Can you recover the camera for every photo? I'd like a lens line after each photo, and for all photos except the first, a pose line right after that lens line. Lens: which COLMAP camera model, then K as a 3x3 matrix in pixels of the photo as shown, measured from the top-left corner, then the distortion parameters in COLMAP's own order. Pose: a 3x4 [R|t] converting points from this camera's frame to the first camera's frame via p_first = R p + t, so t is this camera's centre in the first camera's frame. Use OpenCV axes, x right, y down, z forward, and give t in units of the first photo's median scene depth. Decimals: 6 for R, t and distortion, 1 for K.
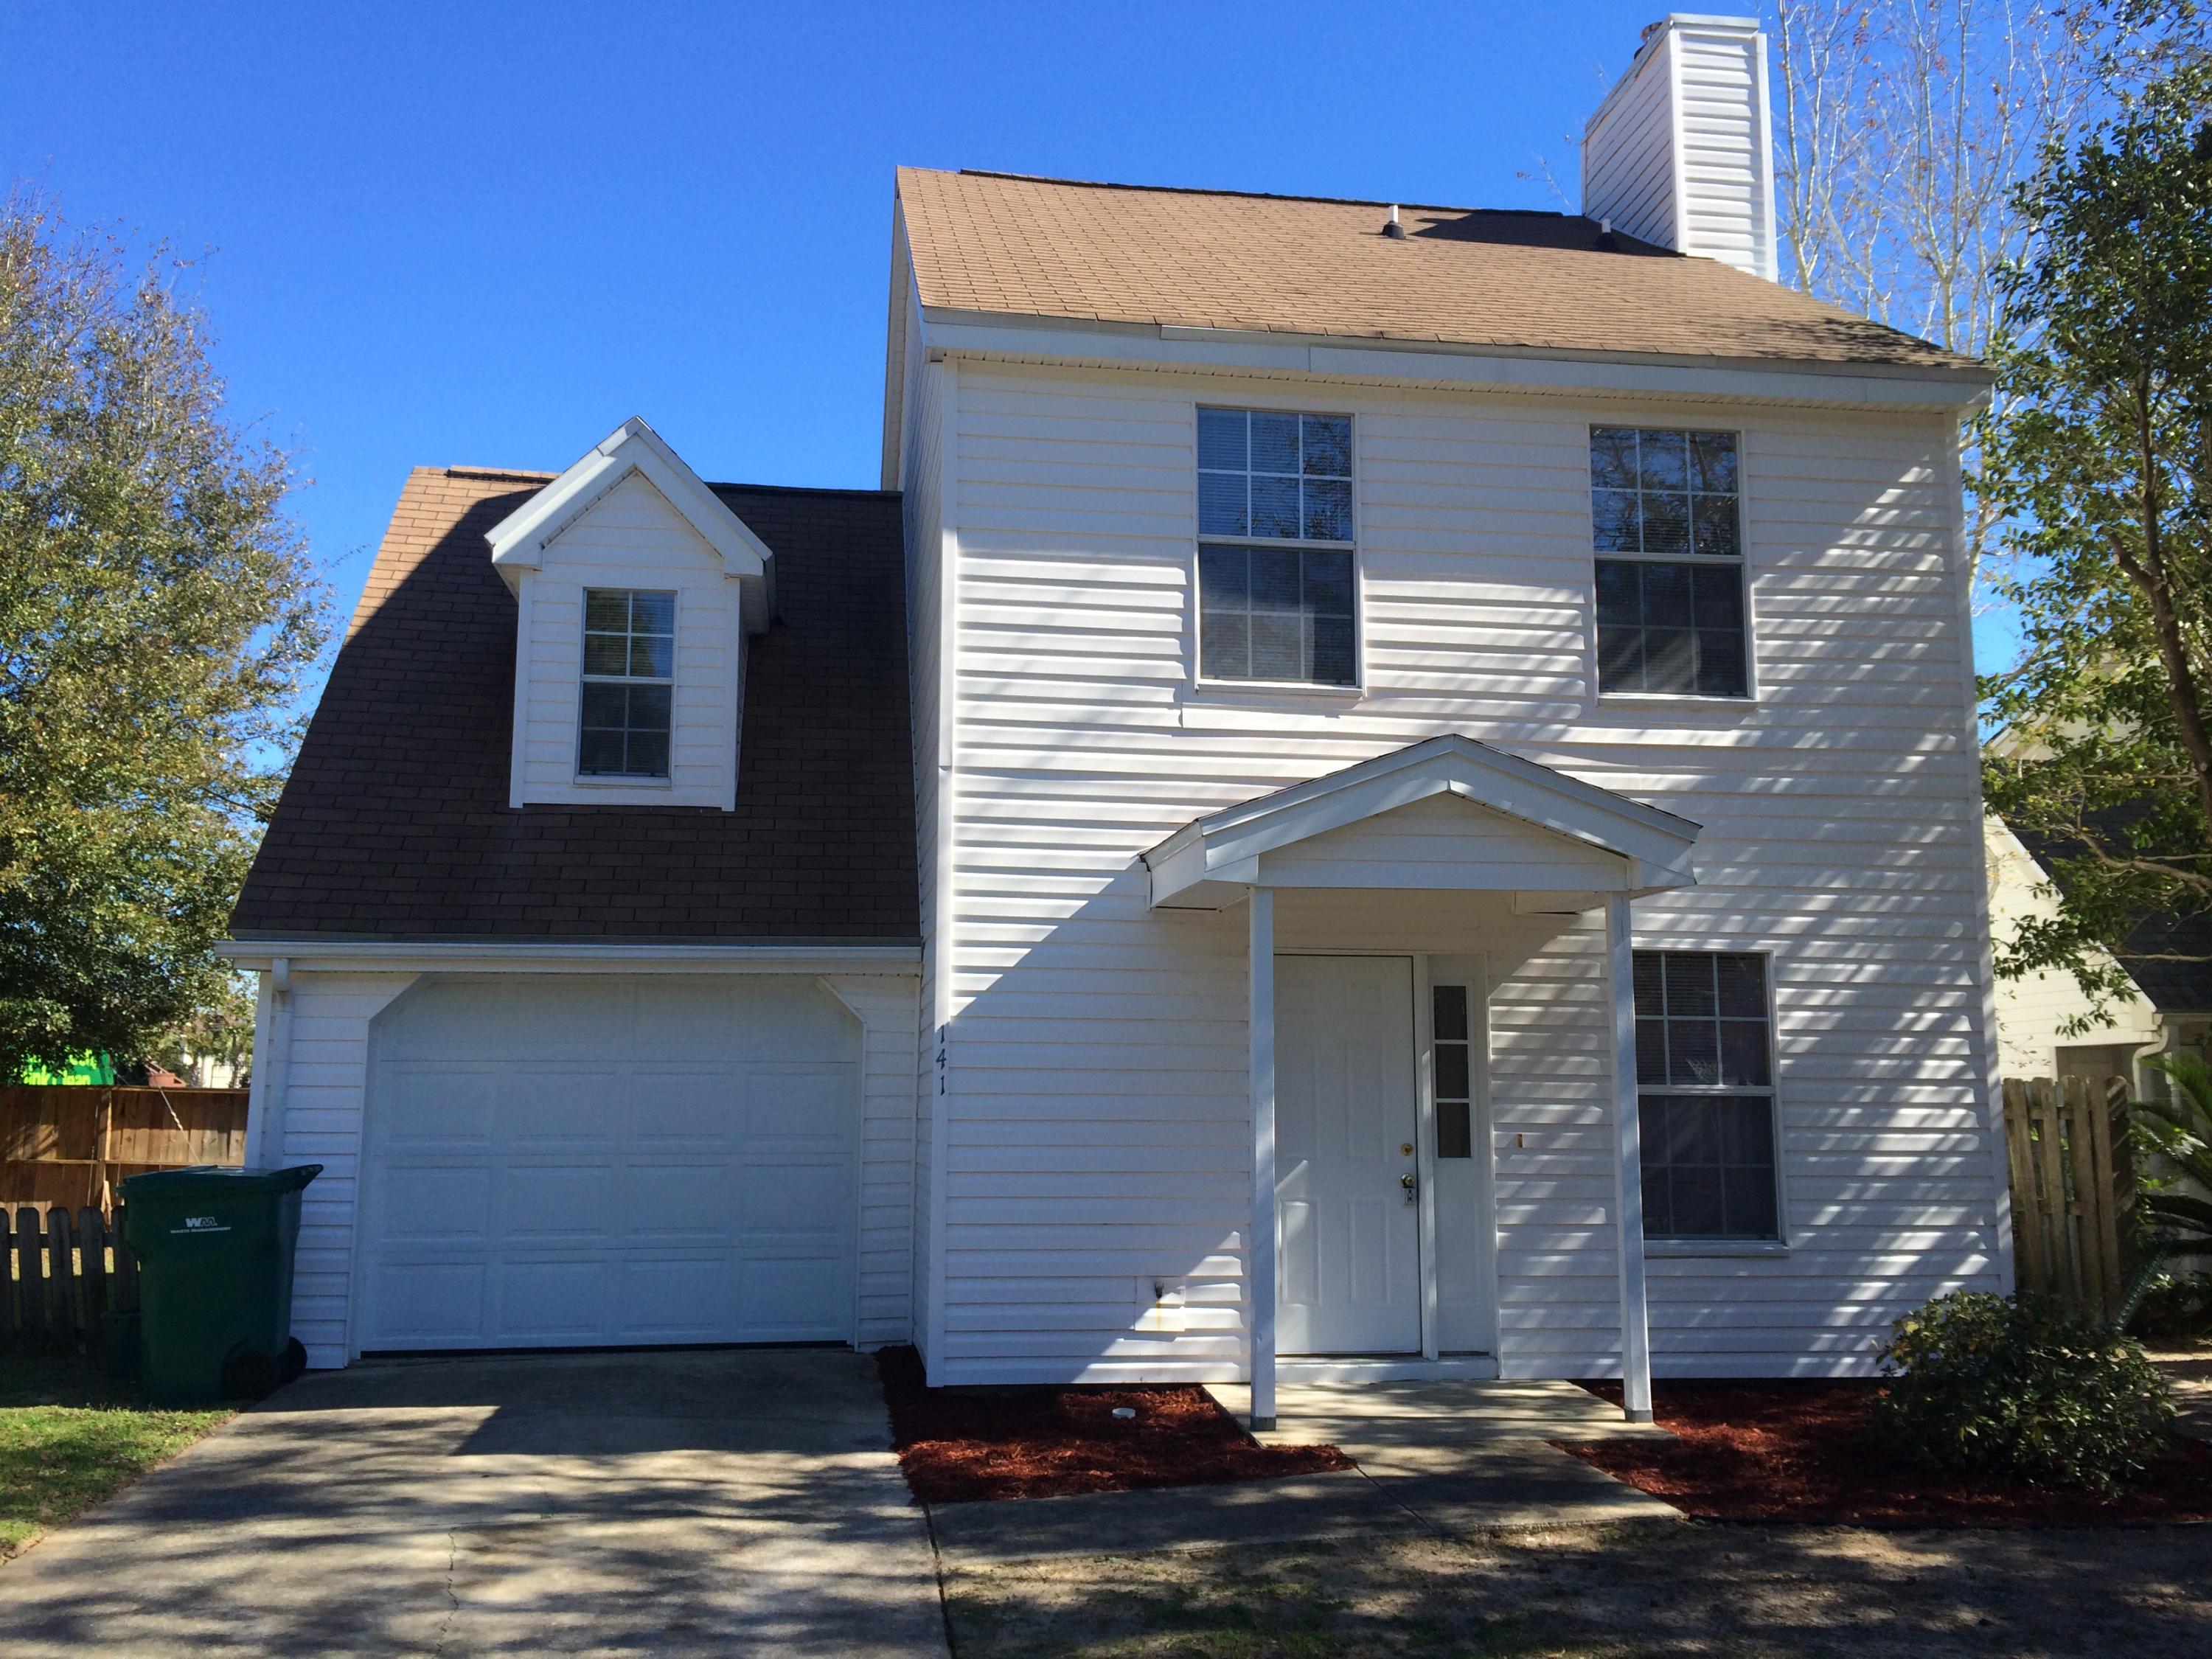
lens RADIAL K [[1918.2, 0, 1104.0], [0, 1918.2, 823.2], [0, 0, 1]] dist [0.074062, -0.072920]
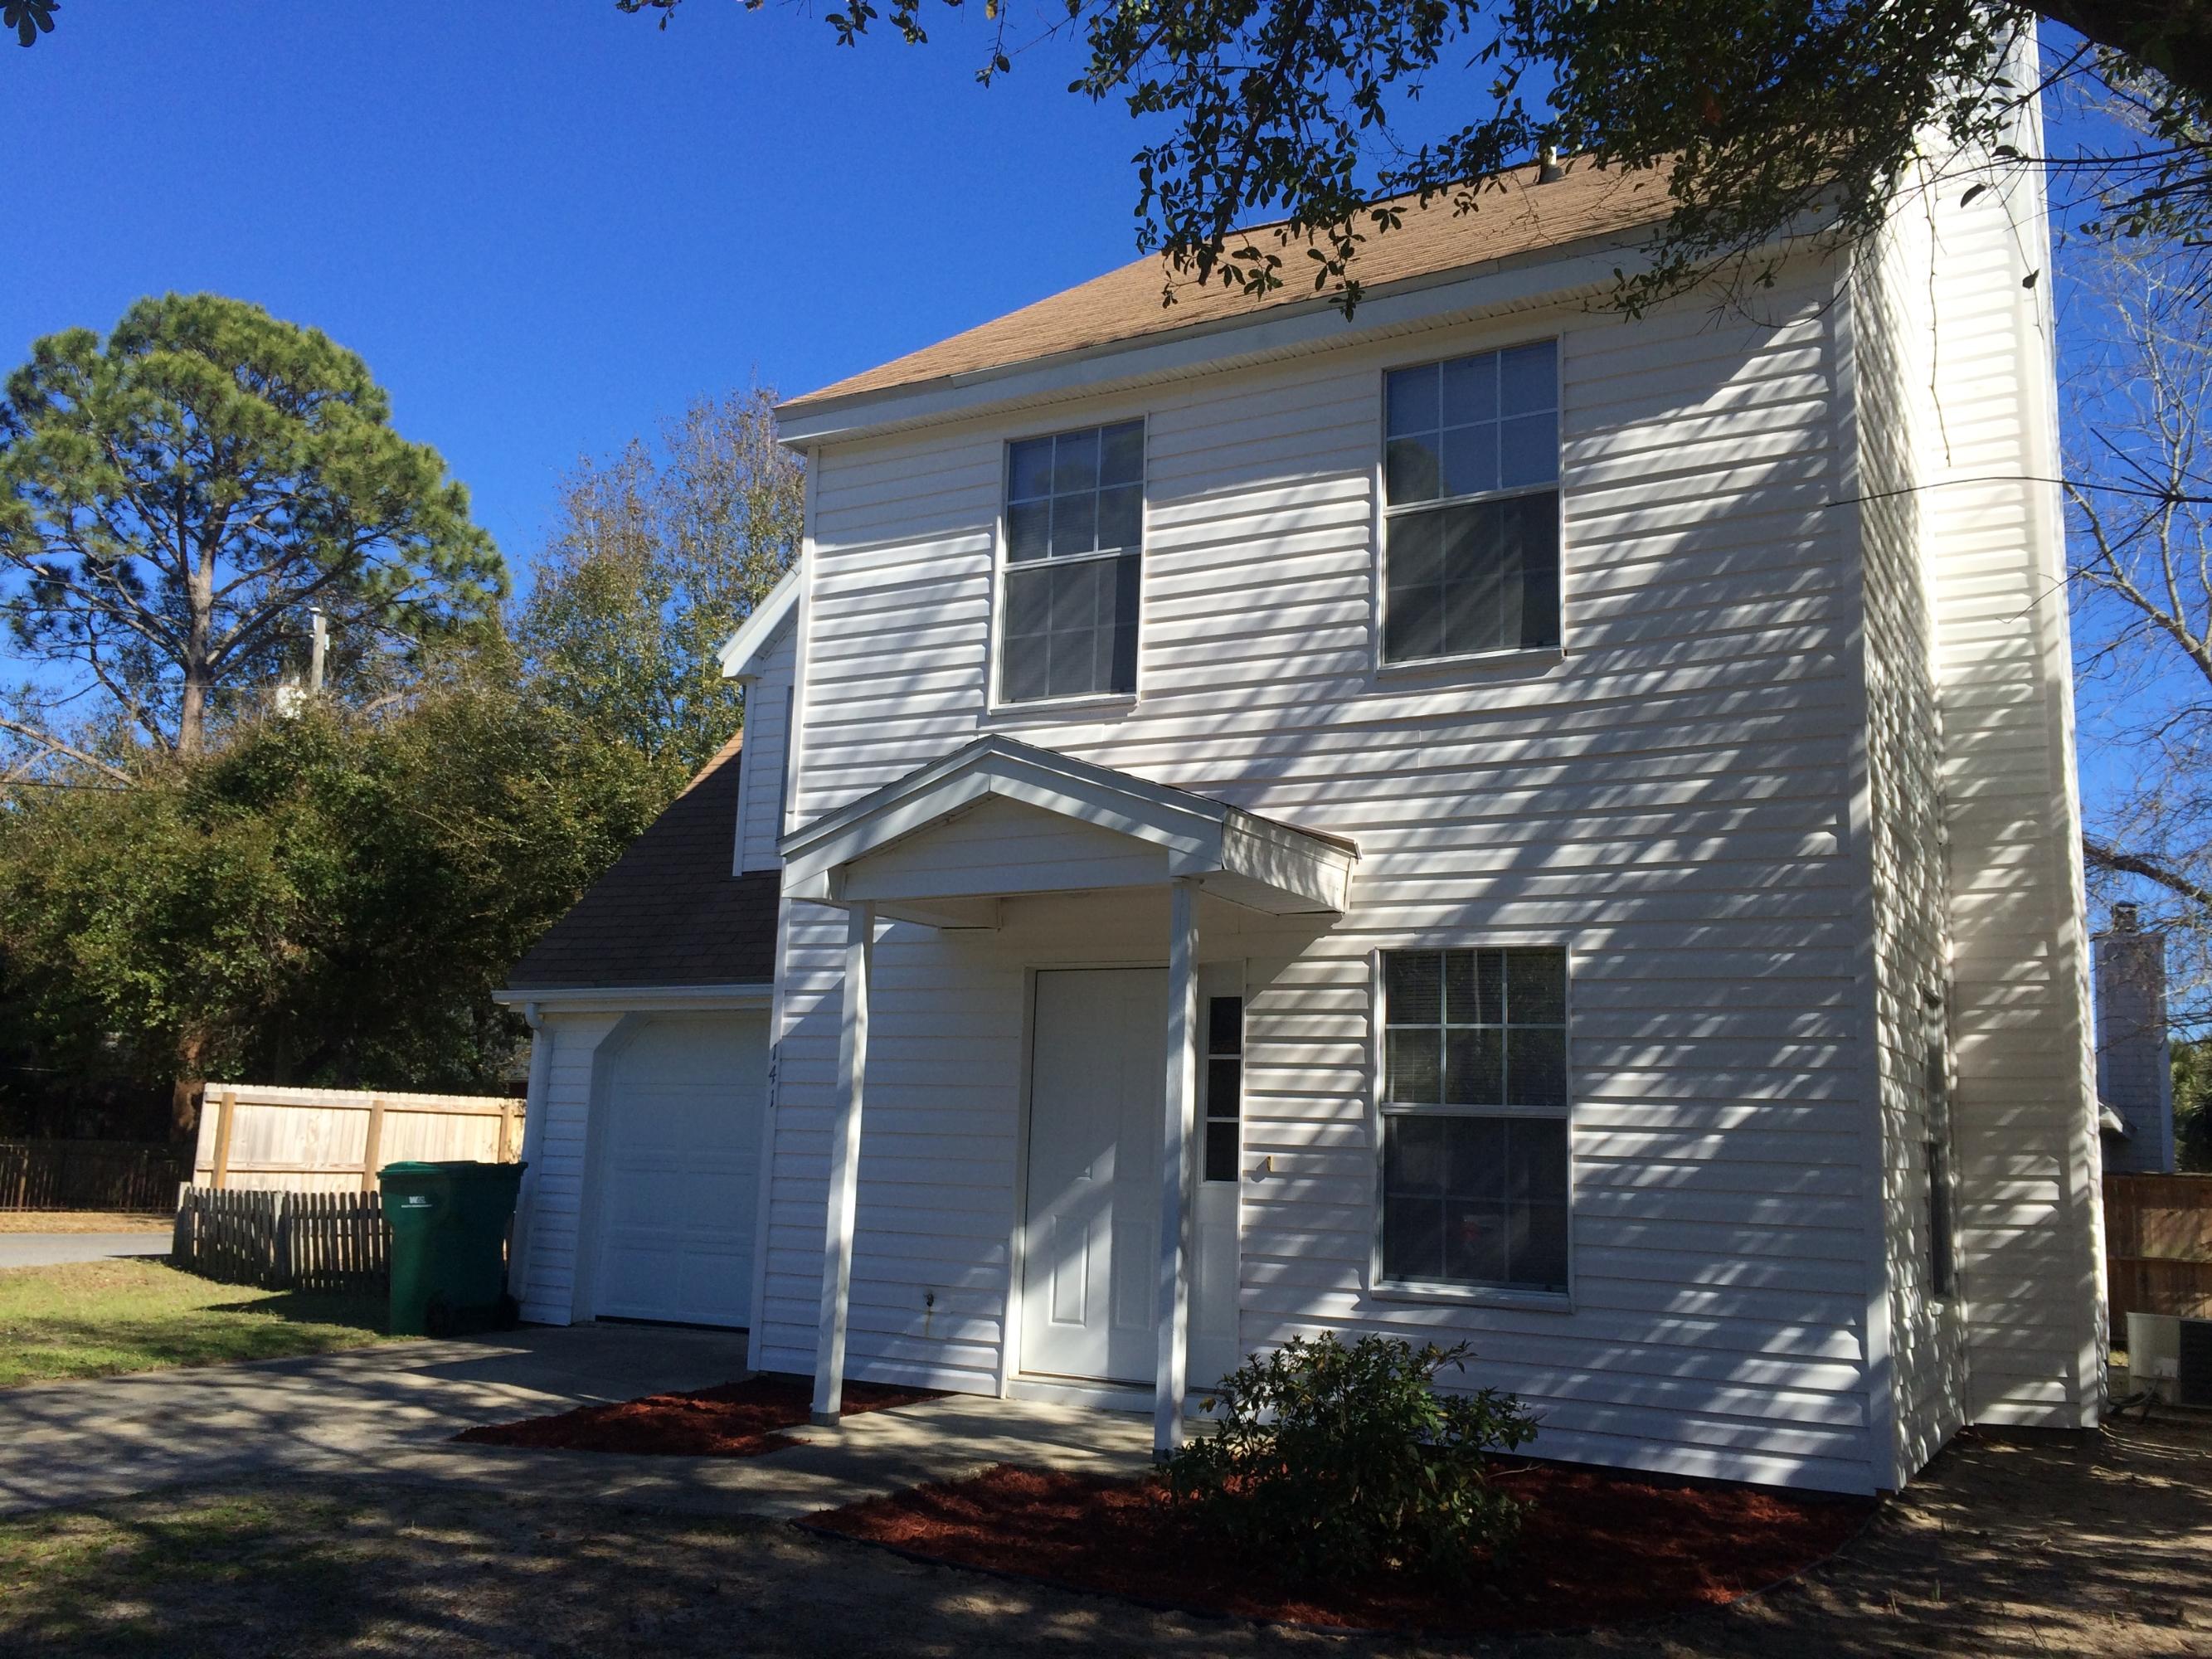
lens RADIAL K [[1918.3, 0, 1086.1], [0, 1918.3, 820.0], [0, 0, 1]] dist [0.074062, -0.072920]
pose [[0.784436, -0.084811, -0.614383, 0.640292], [0.059128, 0.996321, -0.062040, 0.047639], [0.617384, 0.012339, 0.786565, 0.201327]]
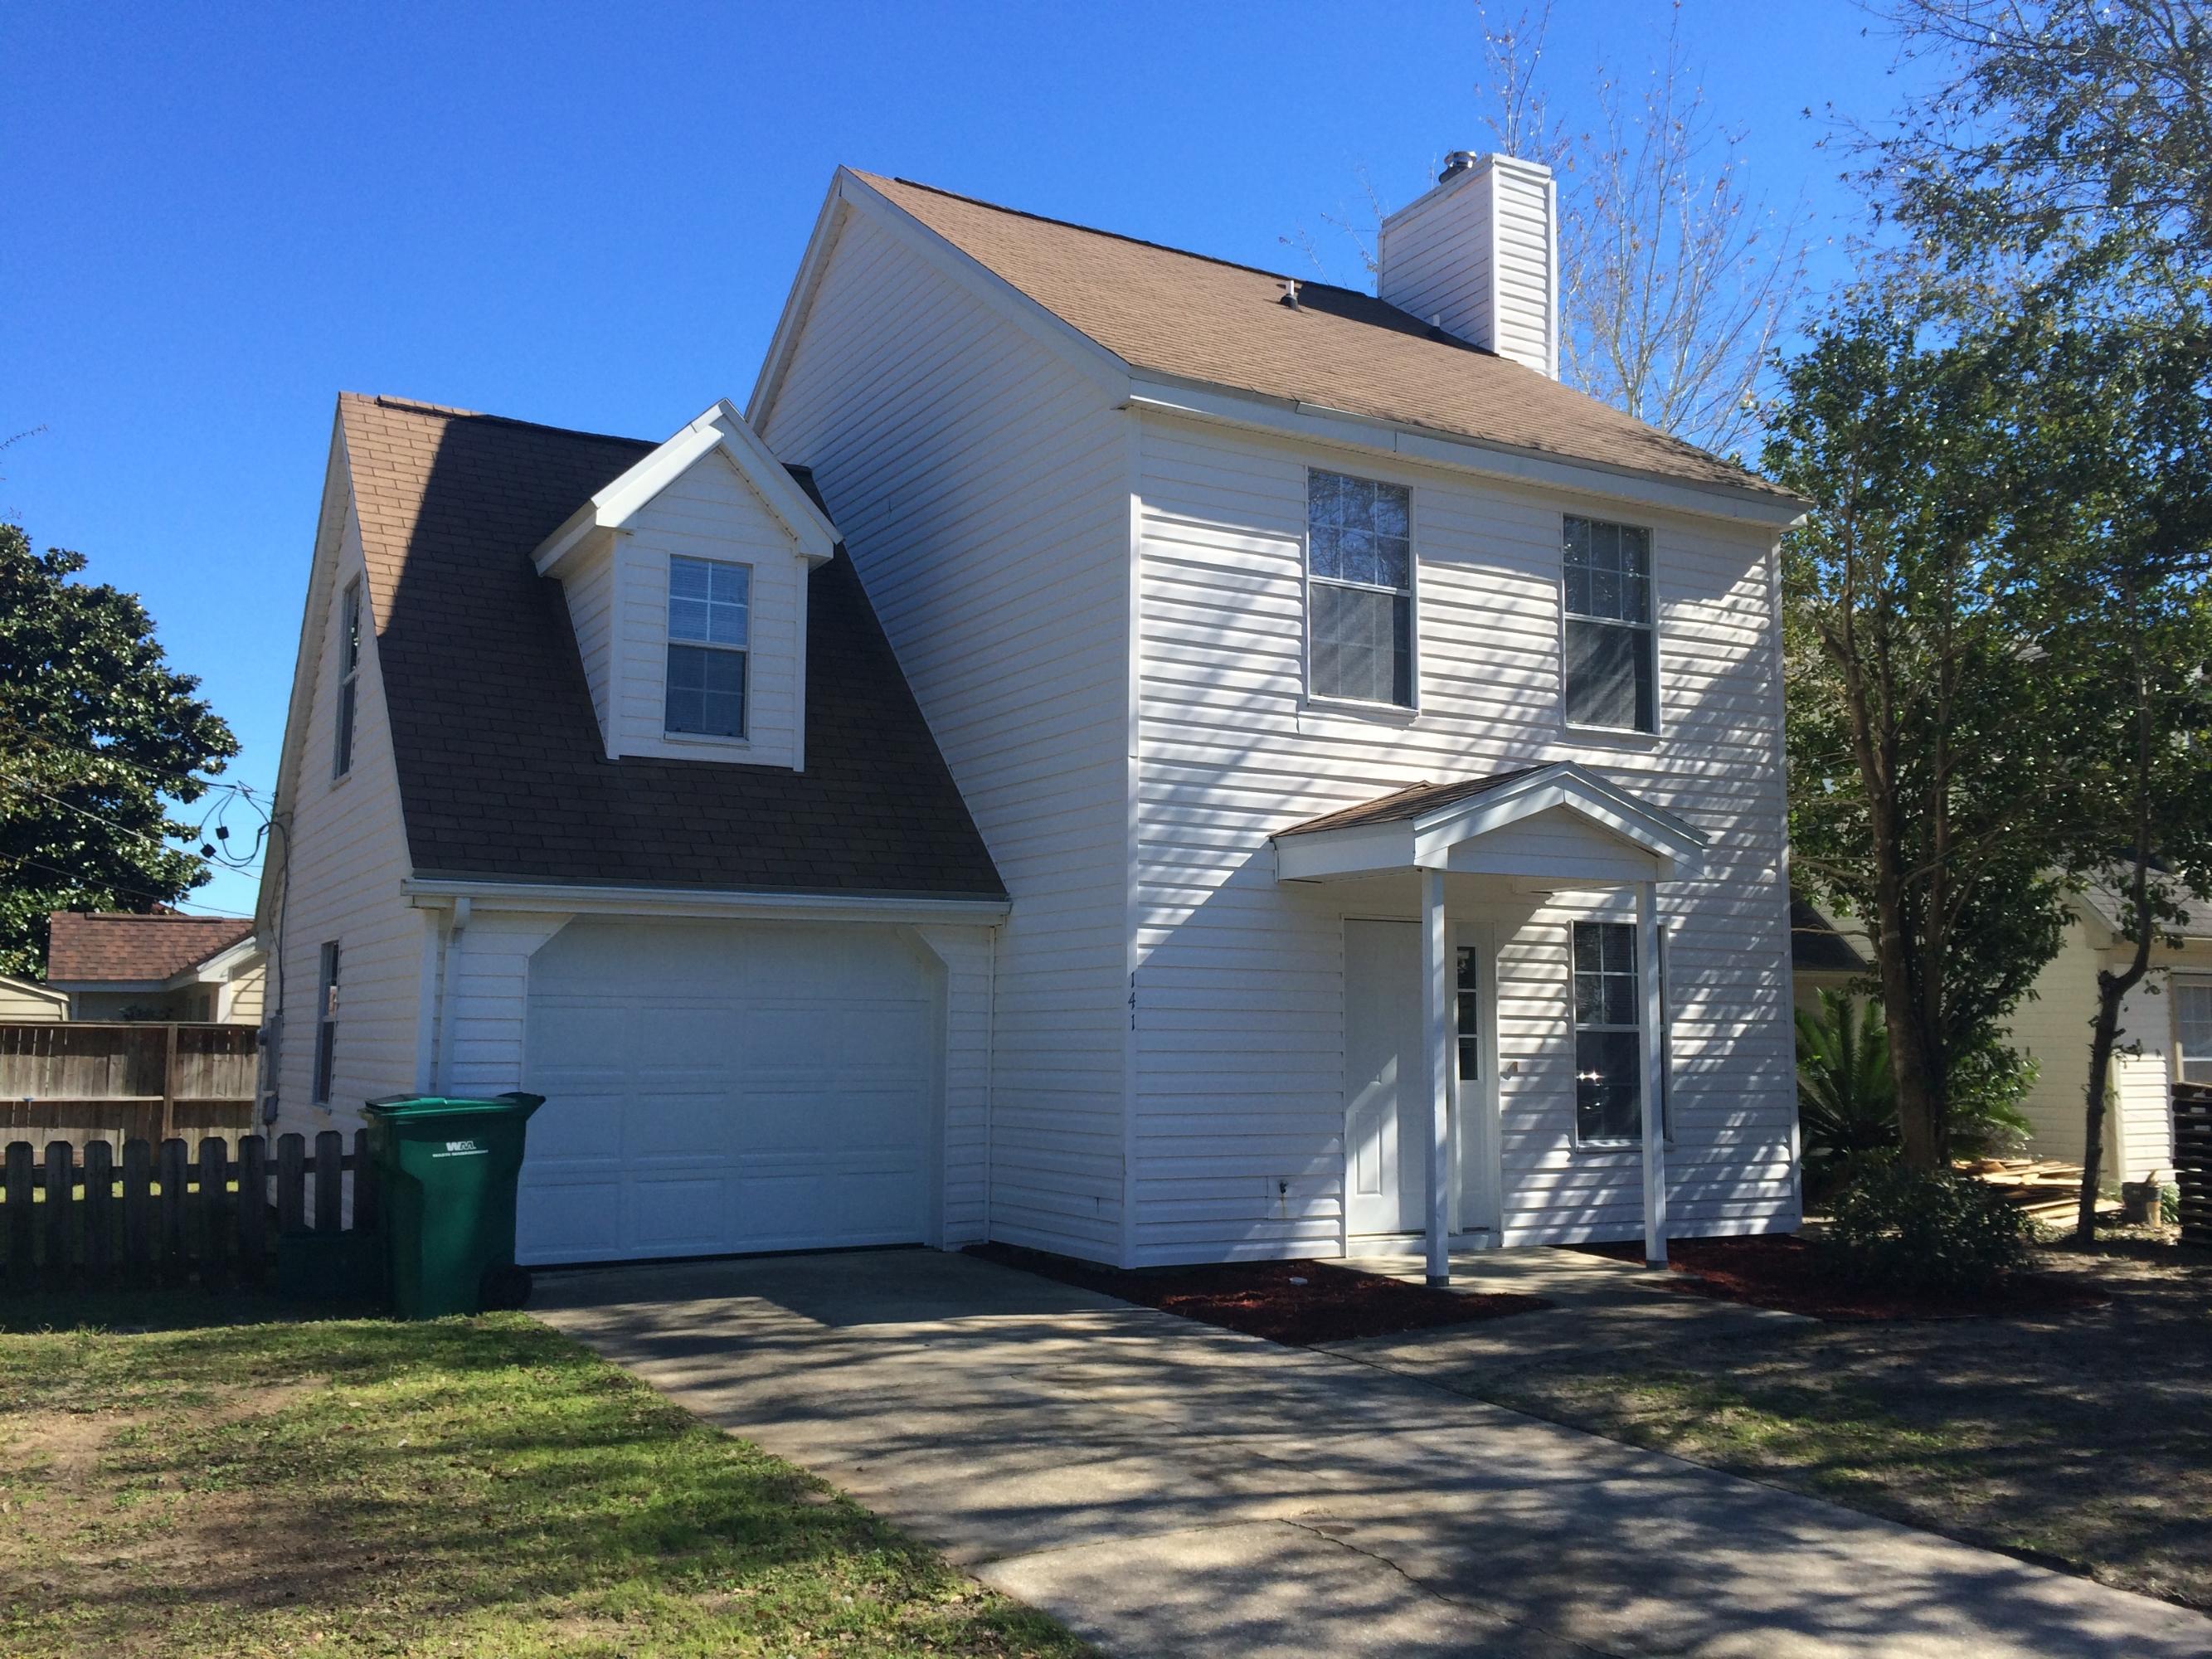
lens RADIAL K [[1918.3, 0, 1108.8], [0, 1918.3, 844.9], [0, 0, 1]] dist [0.074062, -0.072920]
pose [[0.931600, 0.038403, 0.361451, -0.457415], [-0.054382, 0.997937, 0.034137, -0.012594], [-0.359394, -0.051458, 0.931766, -0.092289]]
